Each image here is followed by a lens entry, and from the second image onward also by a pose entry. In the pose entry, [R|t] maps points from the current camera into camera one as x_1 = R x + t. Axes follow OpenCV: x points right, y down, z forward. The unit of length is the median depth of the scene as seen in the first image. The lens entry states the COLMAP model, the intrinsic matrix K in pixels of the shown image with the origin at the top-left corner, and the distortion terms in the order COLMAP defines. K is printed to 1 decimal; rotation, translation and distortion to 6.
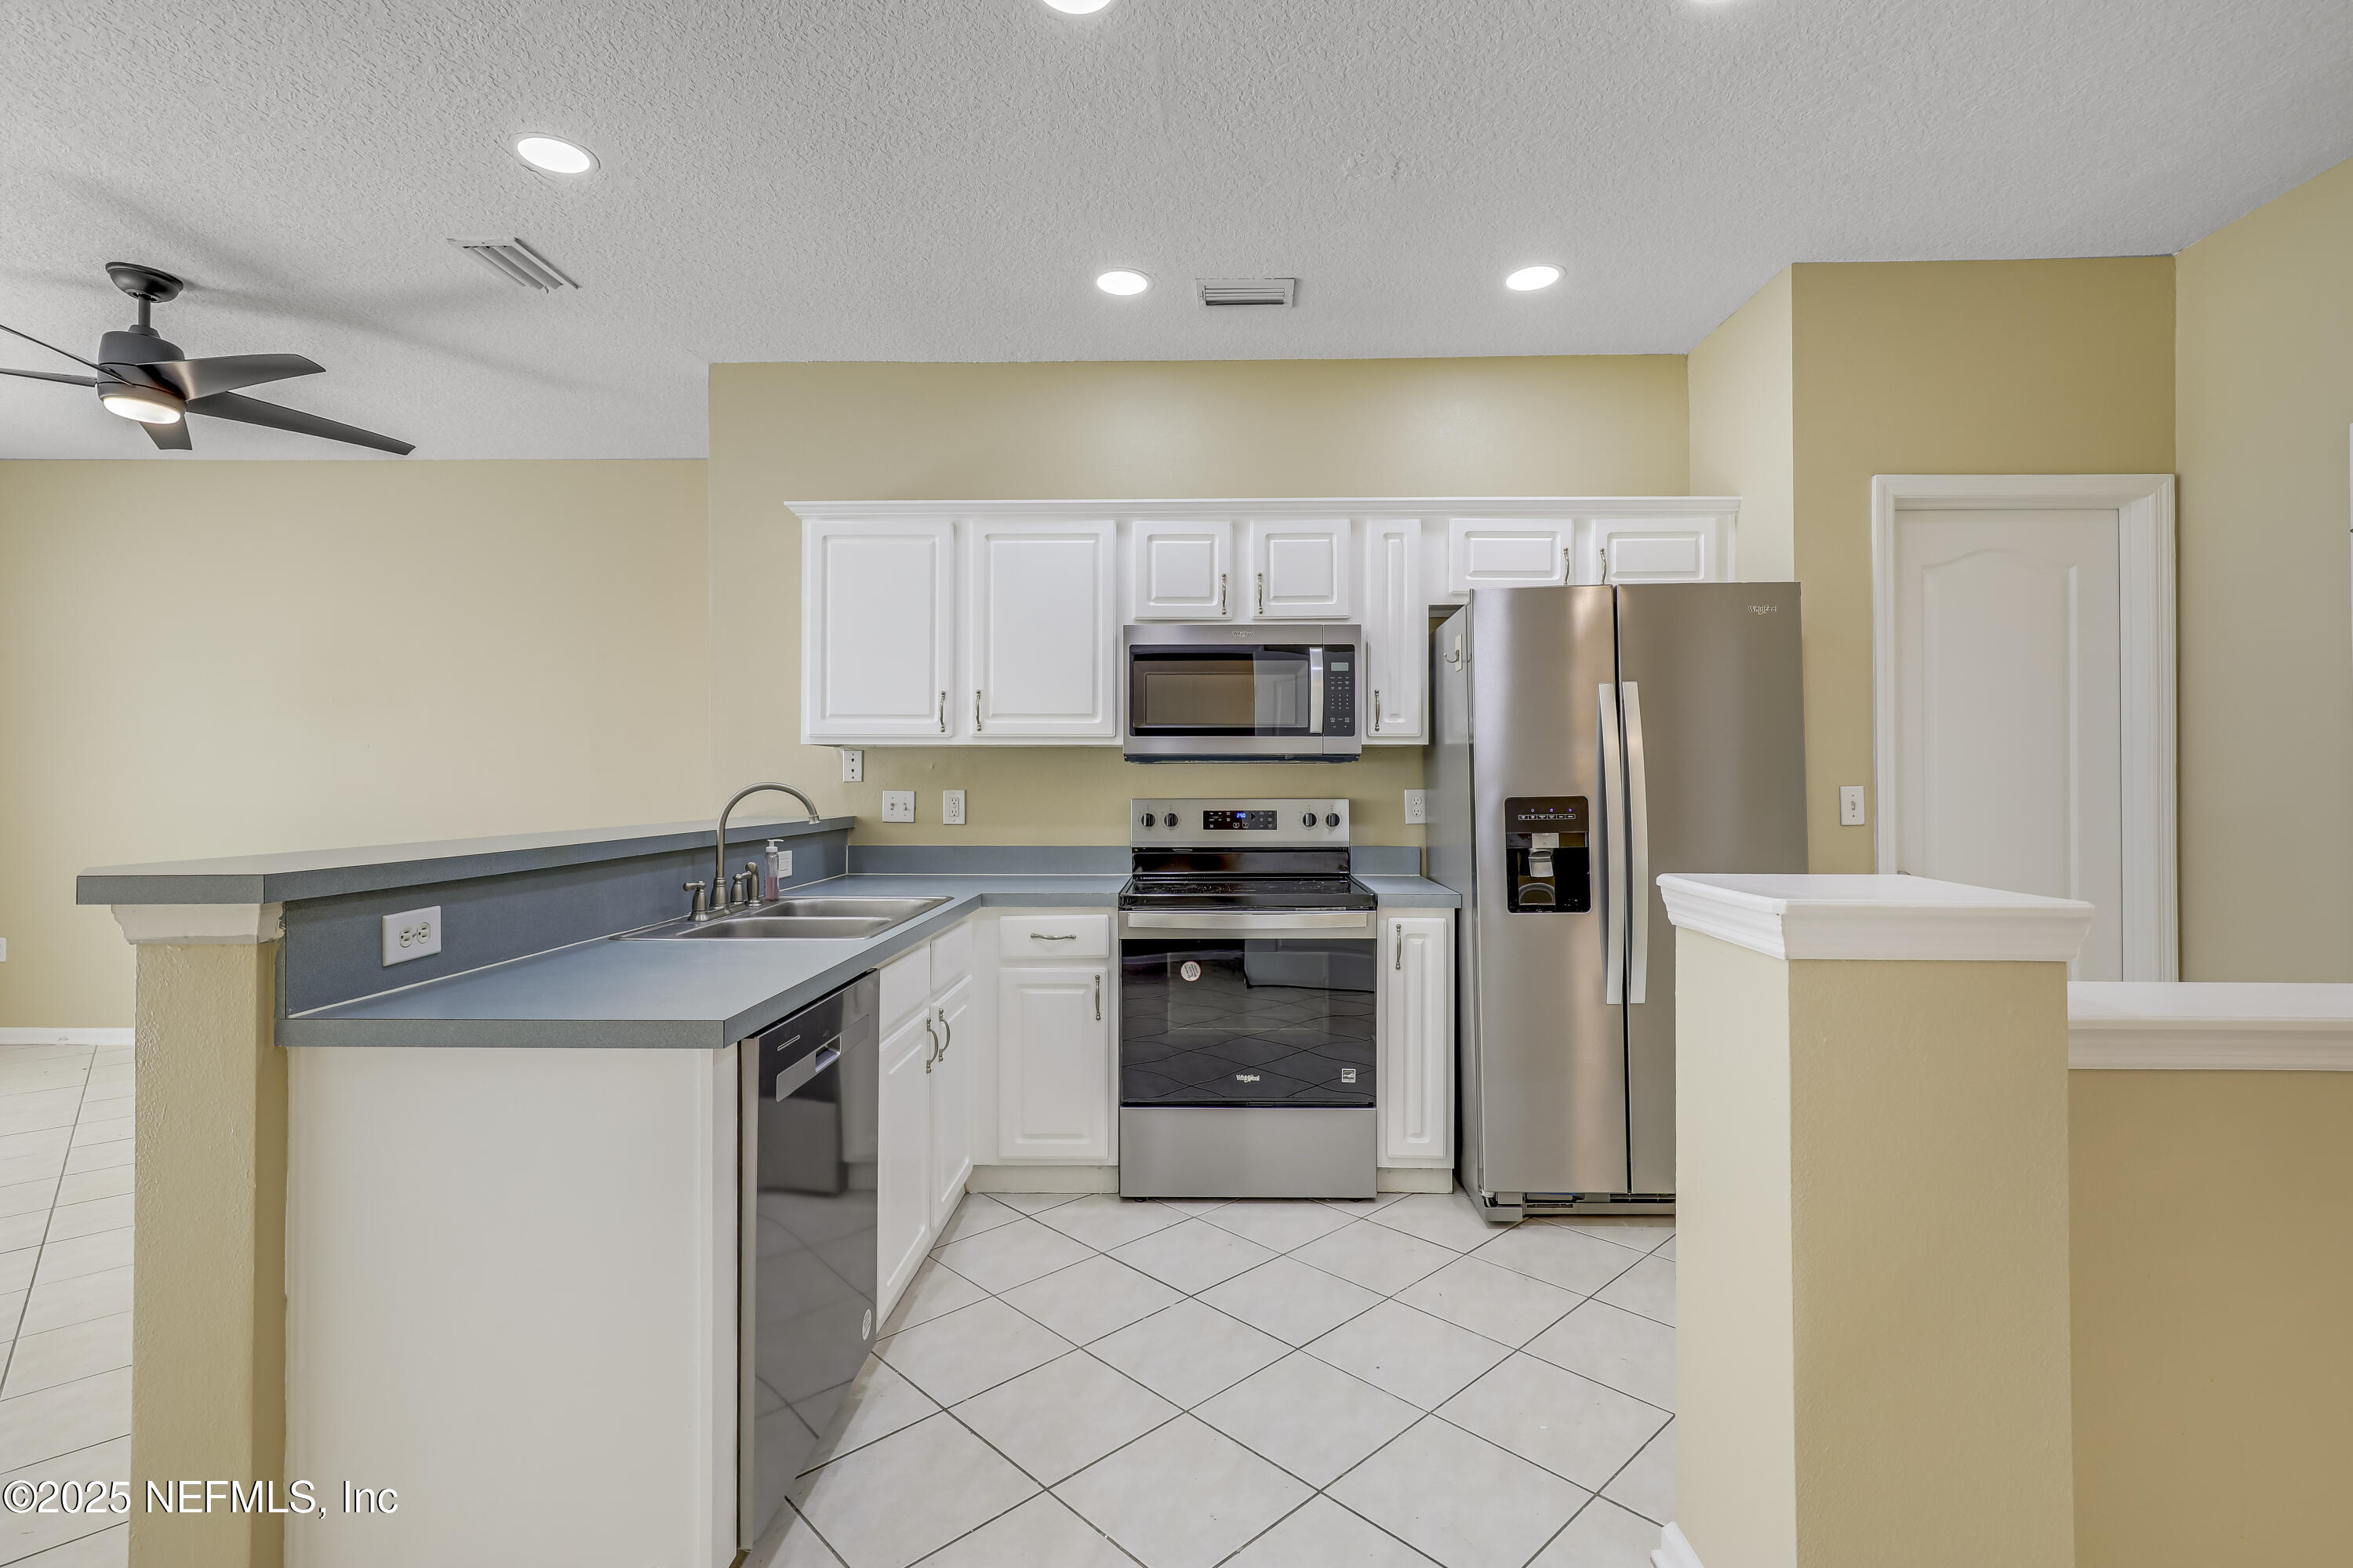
lens RADIAL K [[1088.9, 0, 1178.2], [0, 1088.9, 770.4], [0, 0, 1]] dist [-0.000468, -0.001786]
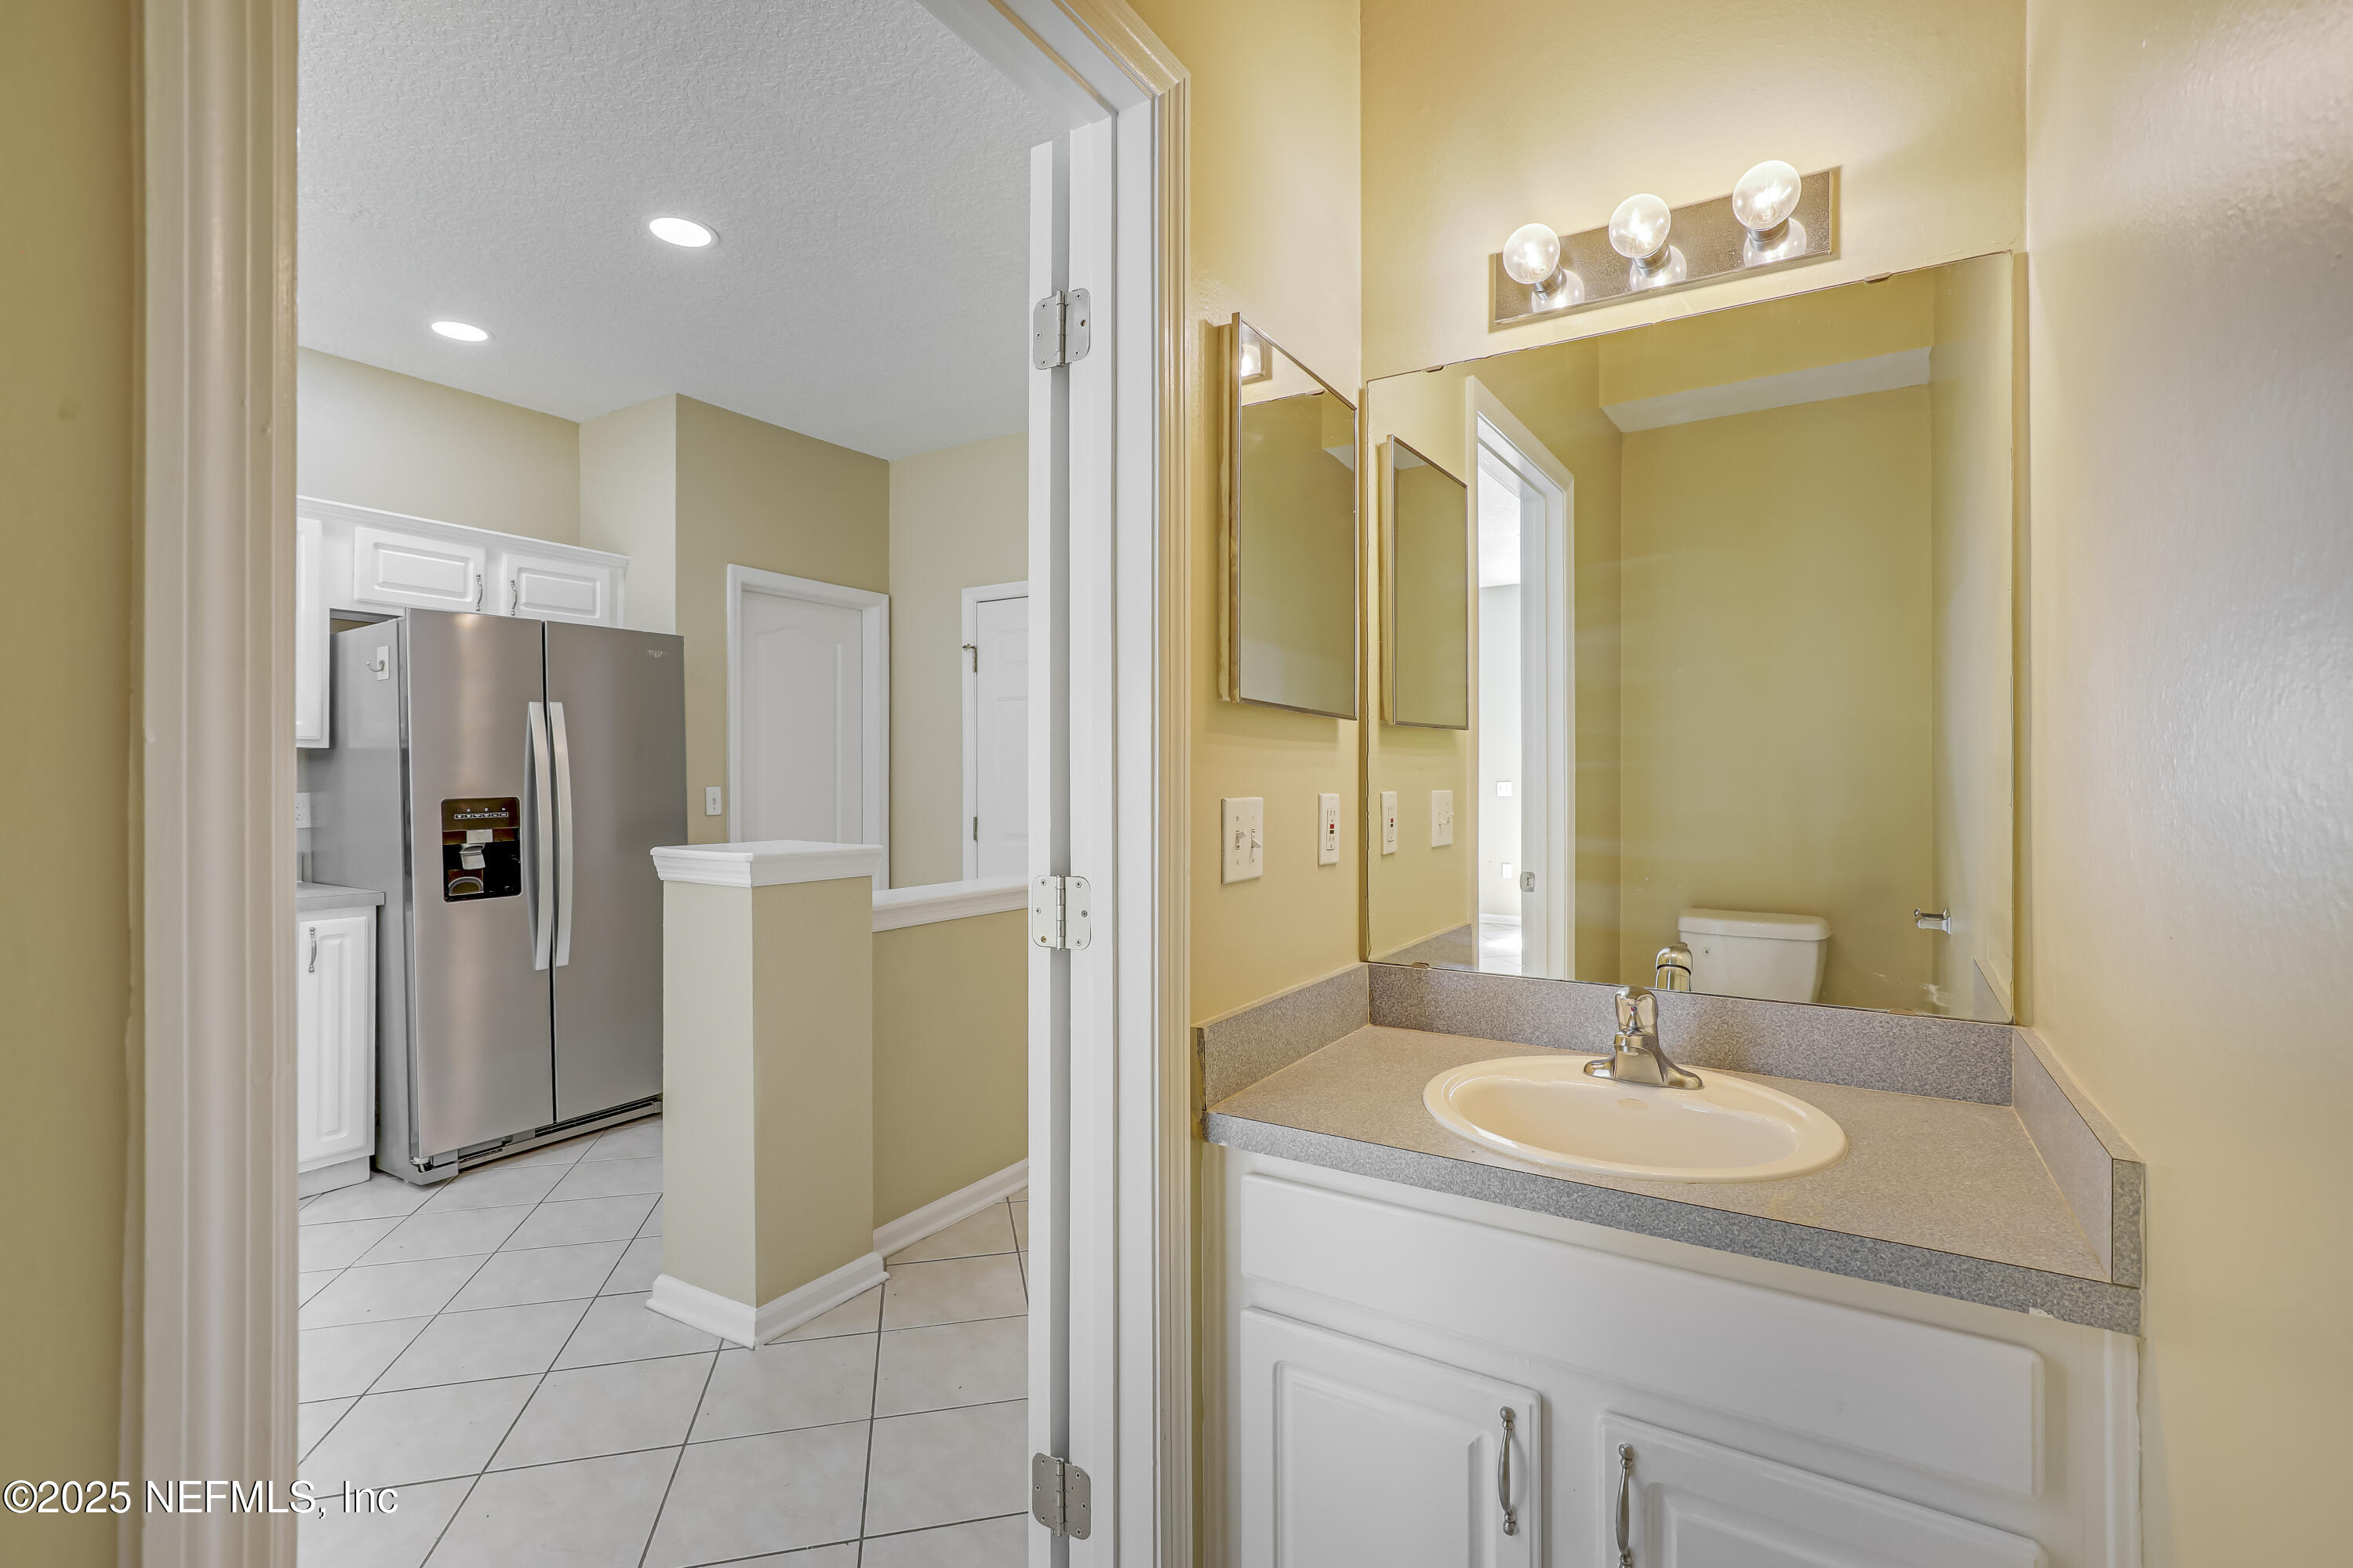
lens RADIAL K [[1088.9, 0, 1172.3], [0, 1088.9, 768.3], [0, 0, 1]] dist [-0.000468, -0.001786]
pose [[0.516912, 0.009761, 0.855983, -0.247481], [-0.006004, 0.999952, -0.007777, -0.002159], [-0.856018, -0.001119, 0.516945, -0.197484]]
